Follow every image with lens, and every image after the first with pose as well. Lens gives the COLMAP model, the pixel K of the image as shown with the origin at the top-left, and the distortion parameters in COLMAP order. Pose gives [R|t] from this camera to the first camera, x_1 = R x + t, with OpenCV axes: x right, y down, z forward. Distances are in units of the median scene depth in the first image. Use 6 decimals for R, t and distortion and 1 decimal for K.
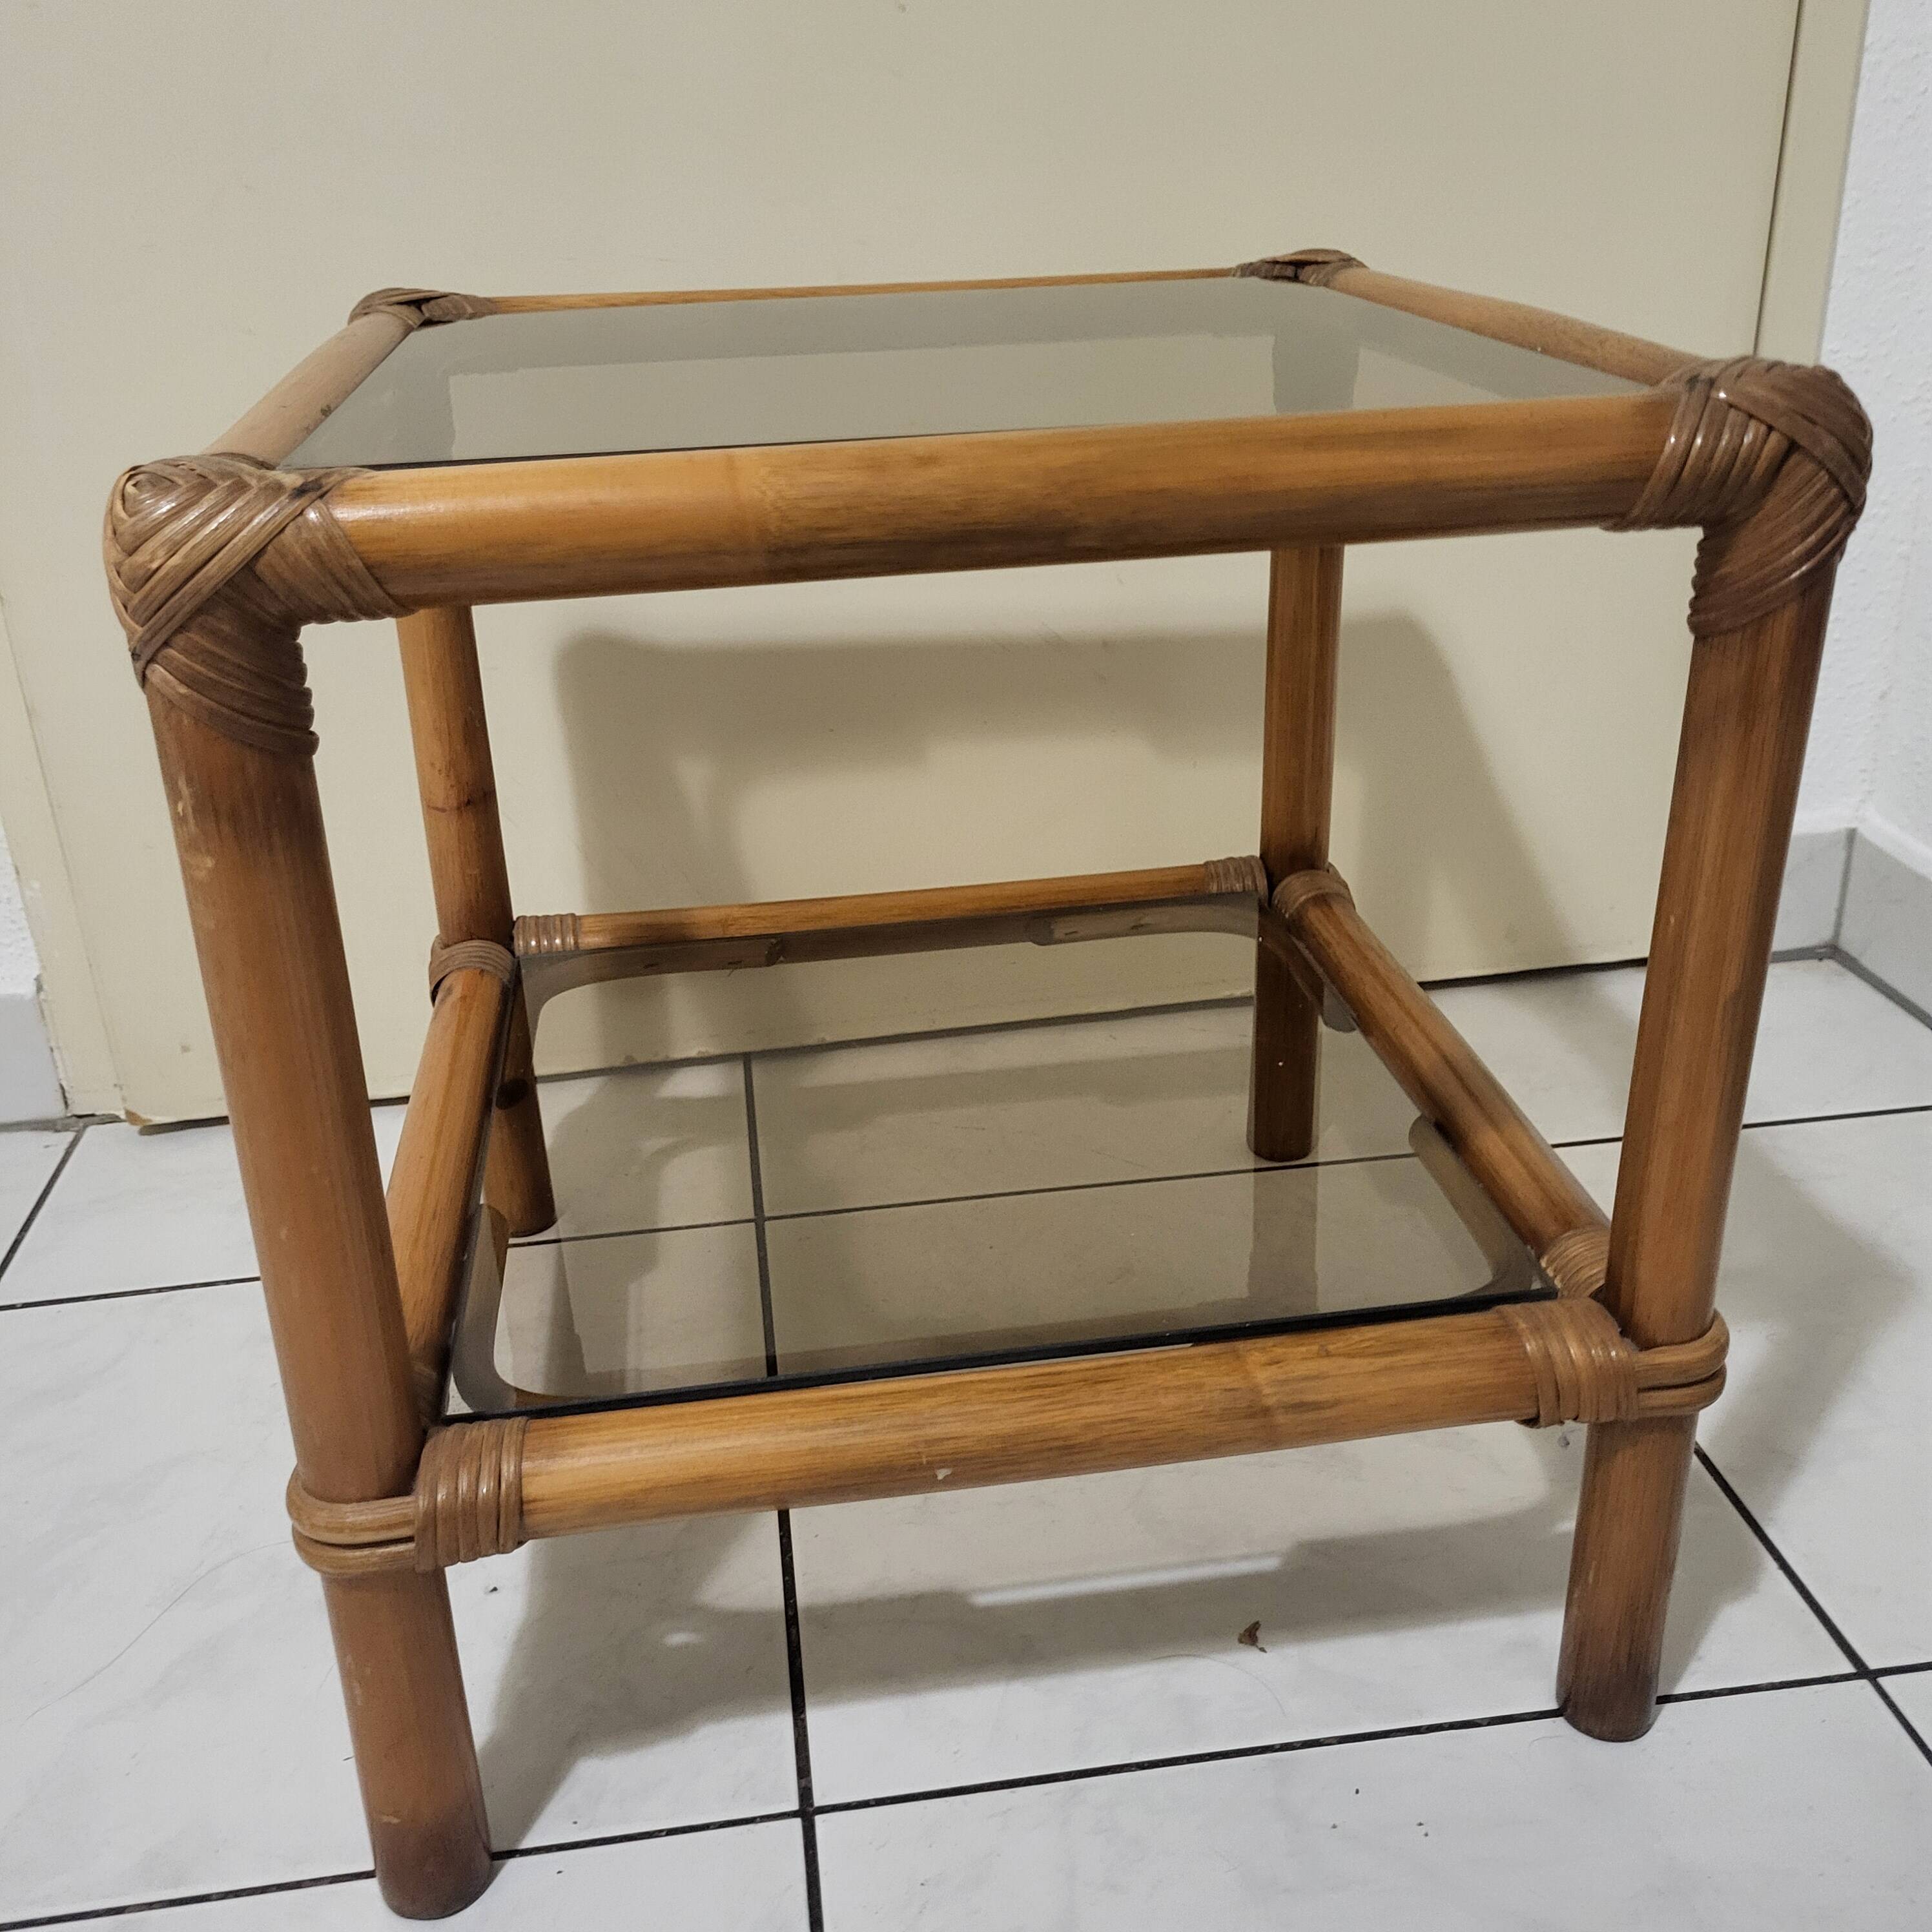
lens RADIAL K [[1953.3, 0, 966.5], [0, 1953.3, 956.5], [0, 0, 1]] dist [0.047161, -0.042138]
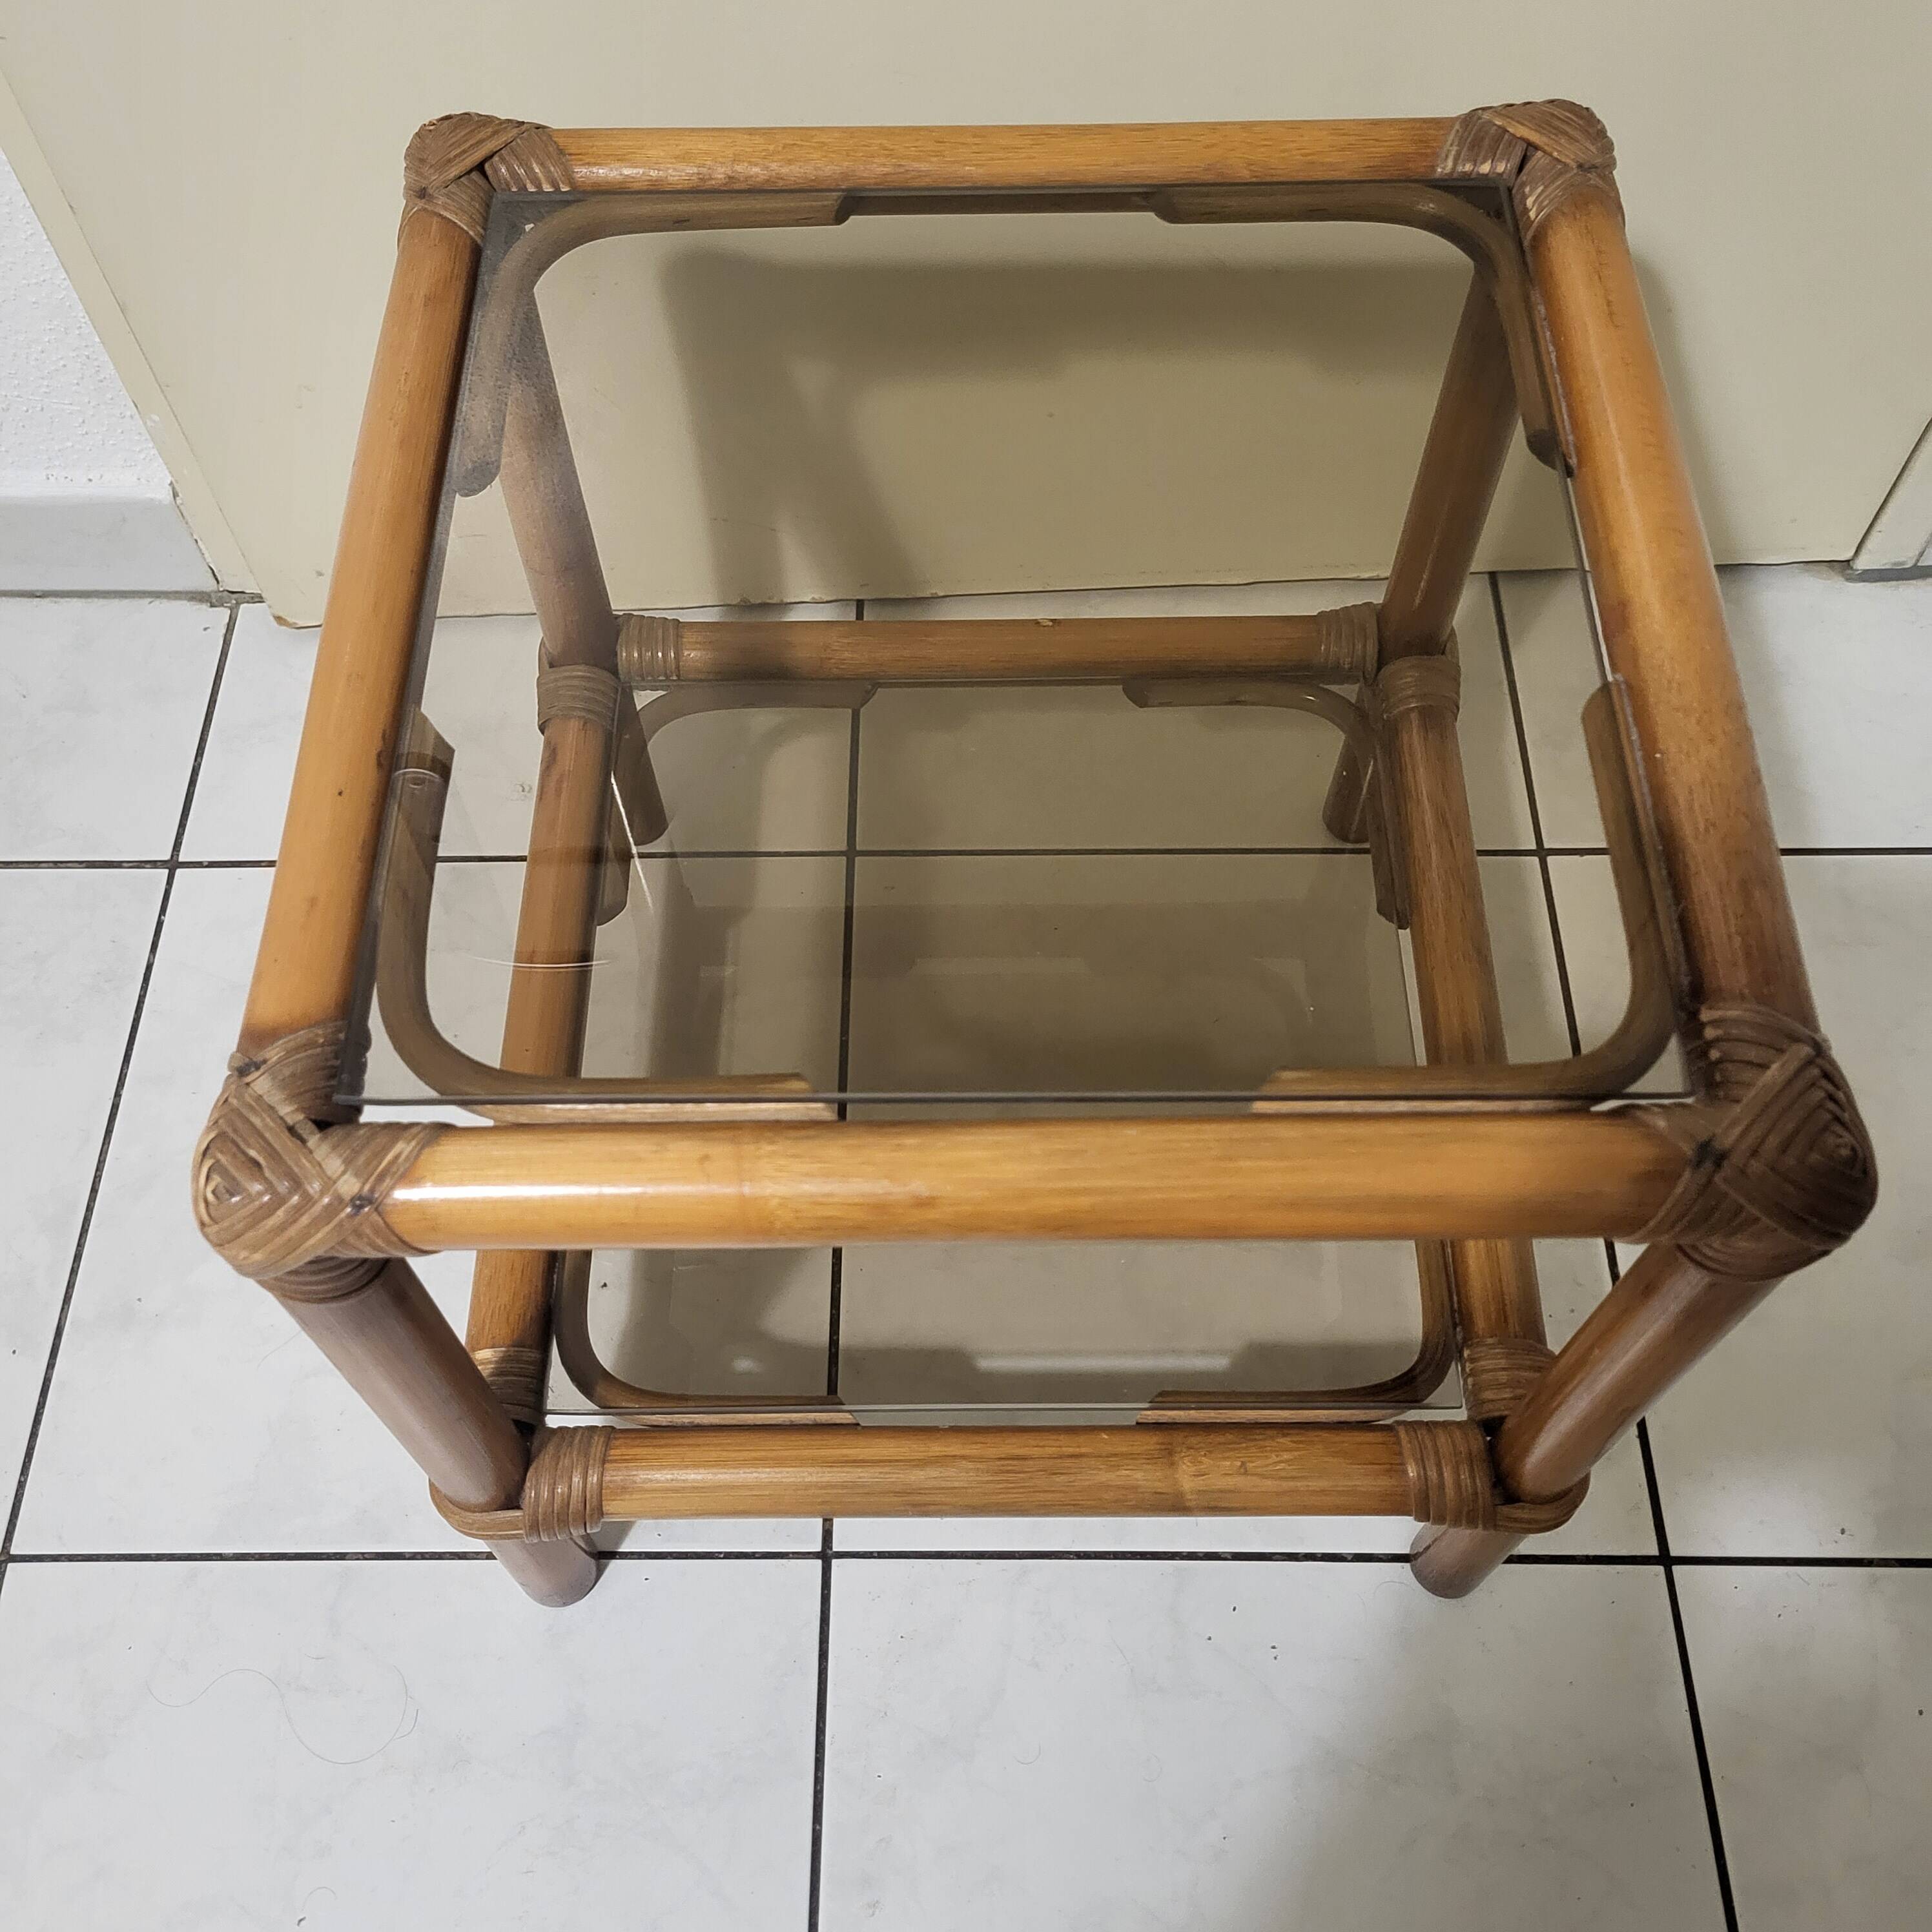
lens RADIAL K [[1956.4, 0, 942.6], [0, 1956.4, 920.1], [0, 0, 1]] dist [0.041352, -0.028525]
pose [[0.989613, 0.129564, -0.062290, 0.024390], [-0.069960, 0.812559, 0.578665, -0.670457], [0.125589, -0.568297, 0.813183, 0.148080]]
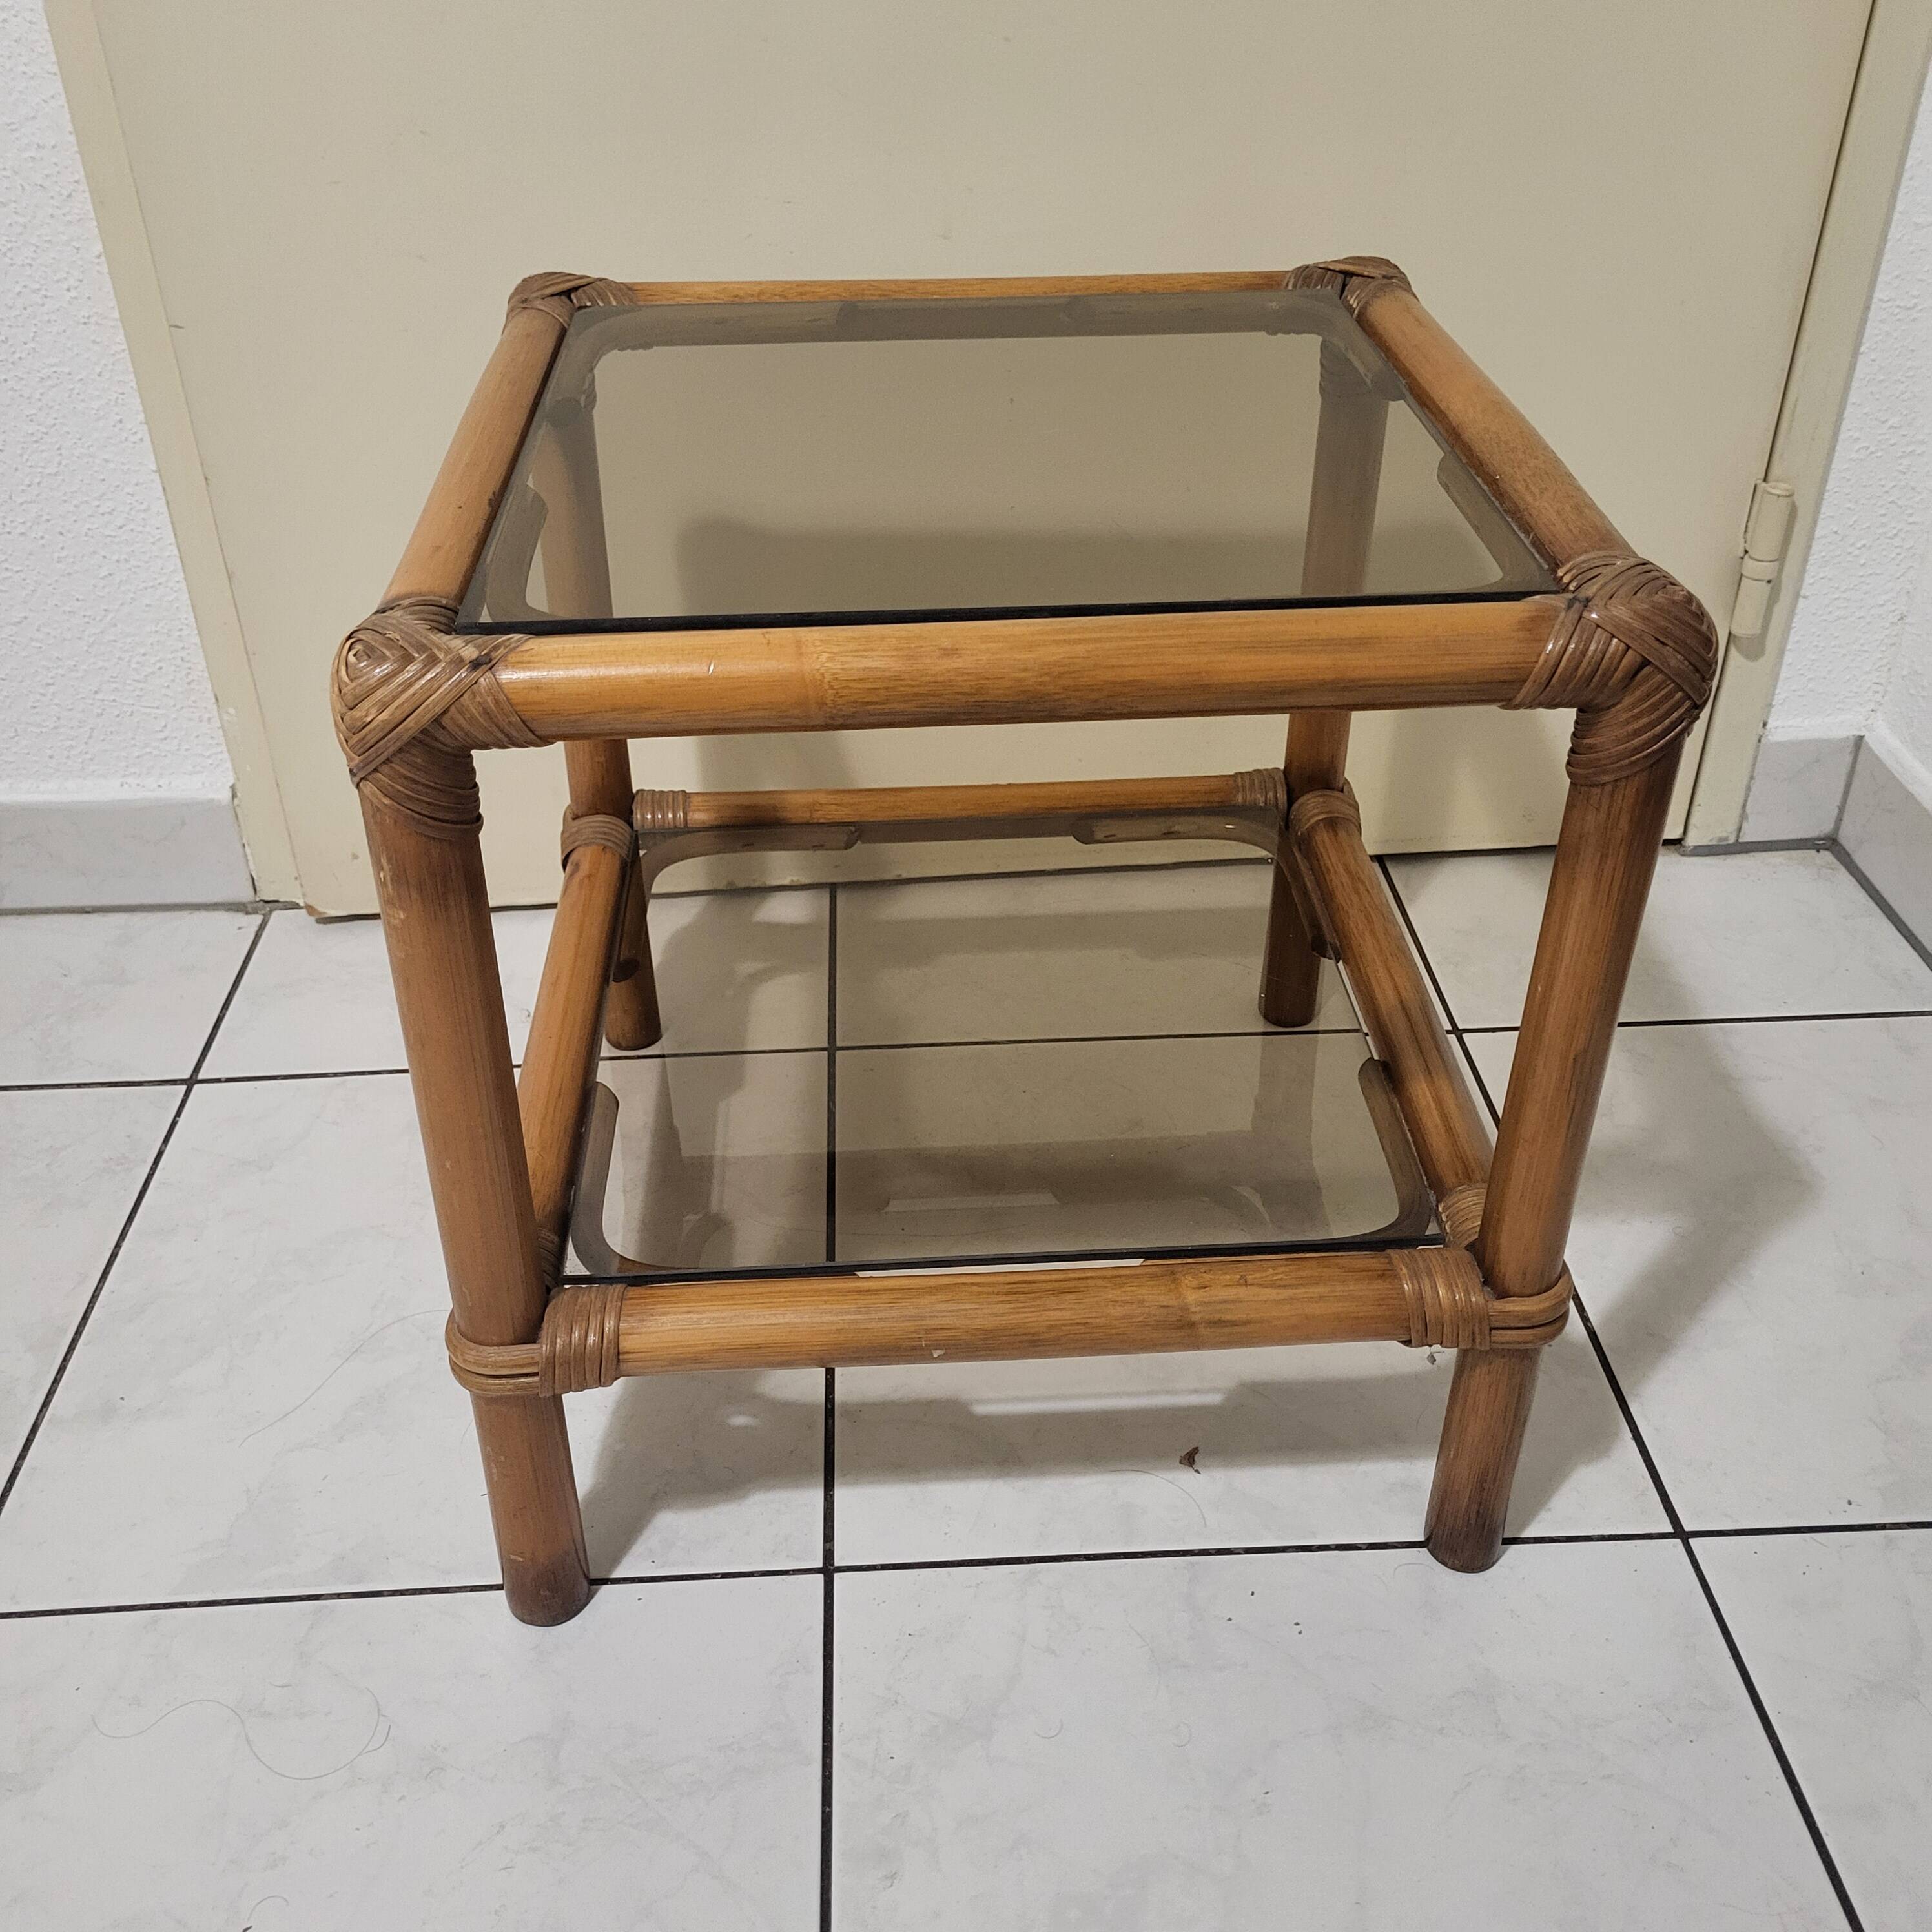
lens RADIAL K [[1944.8, 0, 955.5], [0, 1944.8, 907.1], [0, 0, 1]] dist [0.061609, -0.086782]
pose [[0.995771, 0.067995, -0.061777, 0.050301], [-0.057864, 0.986513, 0.153115, -0.191608], [0.071355, -0.148893, 0.986275, -0.197622]]
